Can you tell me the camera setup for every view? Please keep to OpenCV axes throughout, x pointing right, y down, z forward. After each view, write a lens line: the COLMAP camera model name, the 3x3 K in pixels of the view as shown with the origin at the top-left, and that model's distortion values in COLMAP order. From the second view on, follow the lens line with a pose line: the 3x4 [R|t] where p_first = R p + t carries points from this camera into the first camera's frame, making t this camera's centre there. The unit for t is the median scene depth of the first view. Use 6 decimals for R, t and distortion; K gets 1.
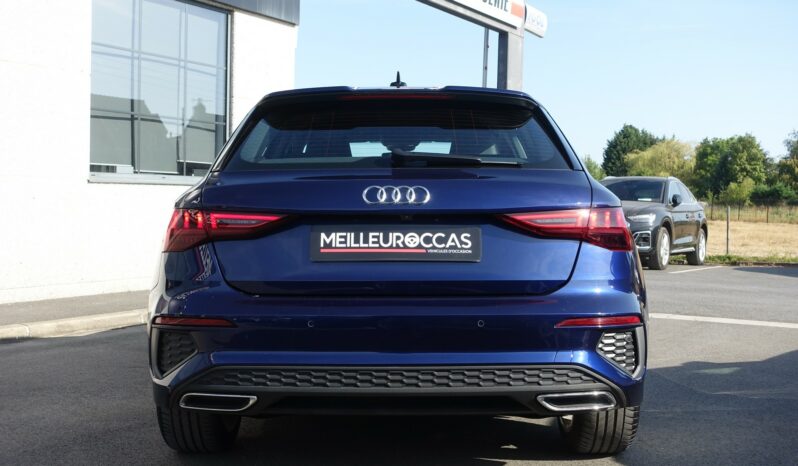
lens RADIAL K [[1015.1, 0, 342.8], [0, 1015.1, 232.7], [0, 0, 1]] dist [0.015675, 0.002390]
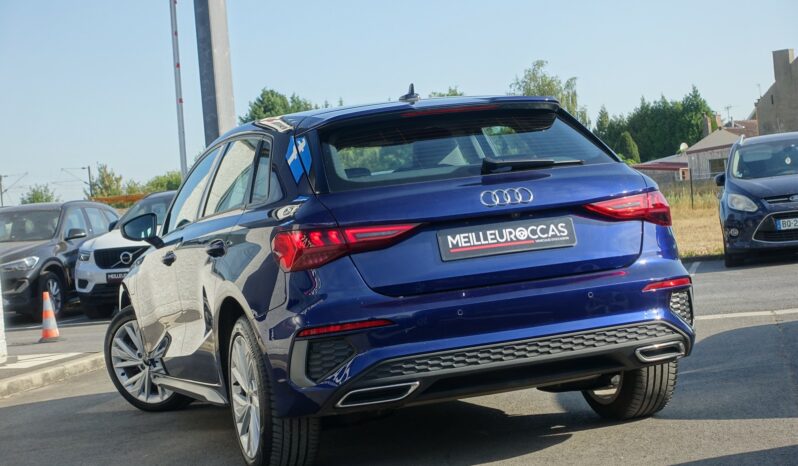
lens RADIAL K [[1874.7, 0, 399.0], [0, 1874.7, 233.0], [0, 0, 1]] dist [0.379176, -7.060069]
pose [[0.921354, -0.104312, 0.374468, -0.875936], [0.116149, 0.993190, -0.009112, 0.009860], [-0.370967, 0.051890, 0.927195, -0.963692]]
